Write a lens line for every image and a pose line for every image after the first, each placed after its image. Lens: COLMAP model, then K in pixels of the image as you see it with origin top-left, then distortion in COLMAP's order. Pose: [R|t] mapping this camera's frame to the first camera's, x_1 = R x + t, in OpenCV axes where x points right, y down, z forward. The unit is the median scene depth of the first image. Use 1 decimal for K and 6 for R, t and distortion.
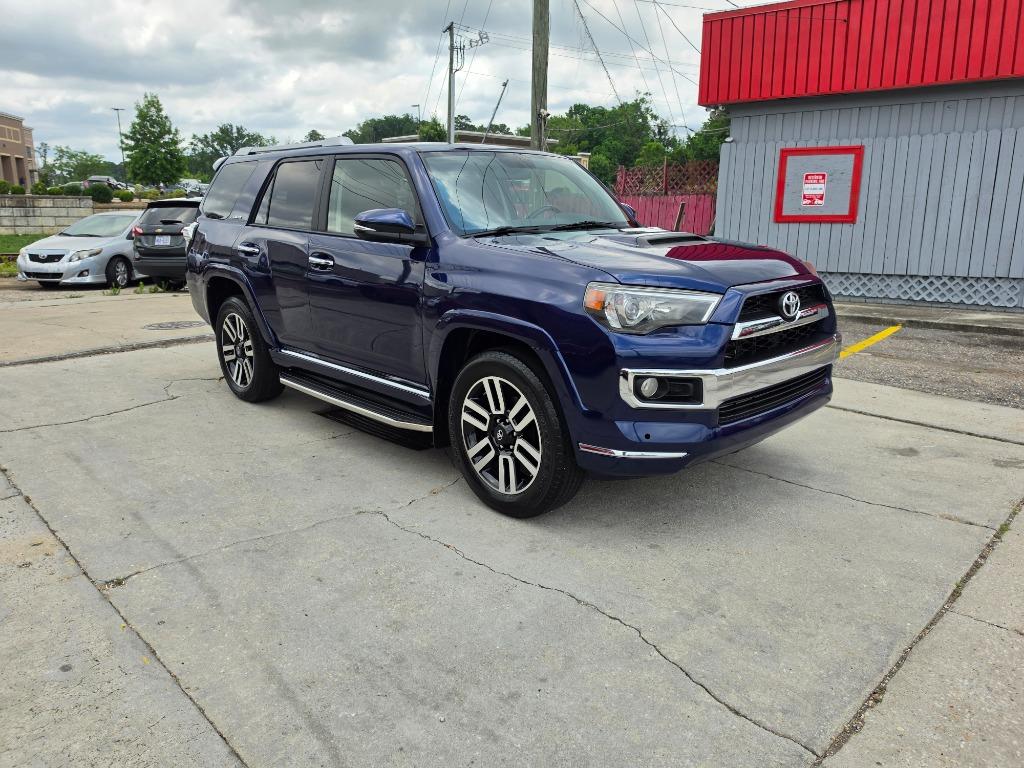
lens RADIAL K [[722.0, 0, 512.0], [0, 722.0, 384.0], [0, 0, 1]] dist [0.000991, 0.001152]
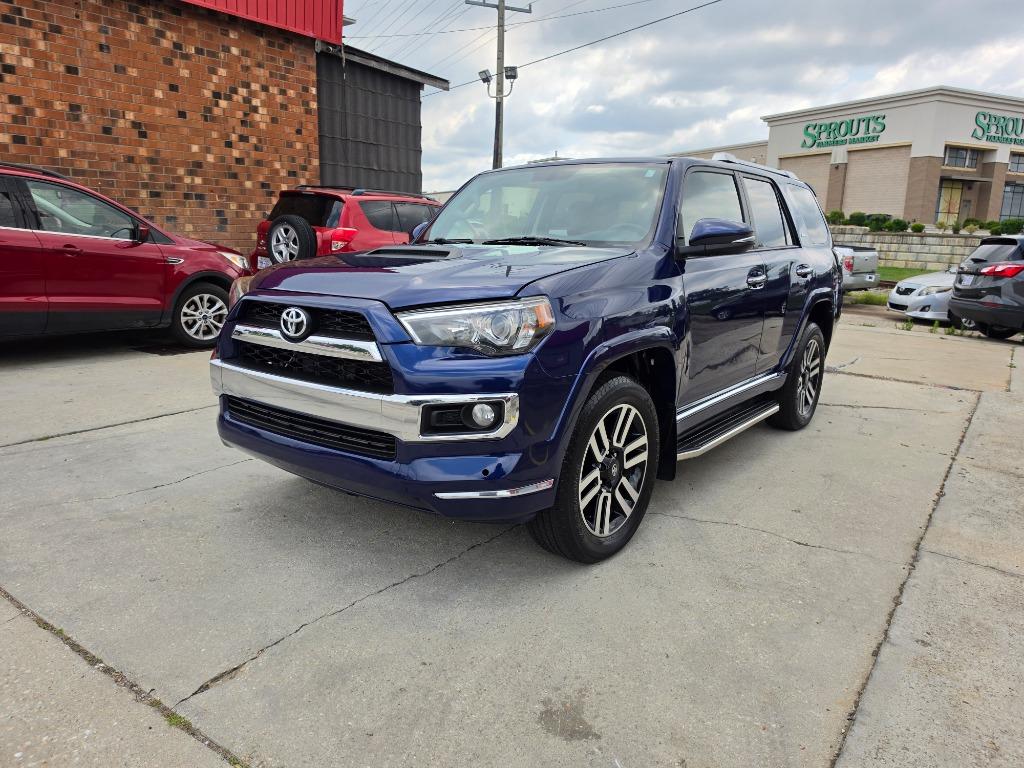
lens RADIAL K [[722.0, 0, 512.0], [0, 722.0, 384.0], [0, 0, 1]] dist [0.000991, 0.001152]
pose [[0.152162, 0.199564, -0.967998, 1.117168], [-0.259044, 0.953217, 0.155797, -0.212601], [0.953804, 0.227048, 0.196740, 0.964337]]
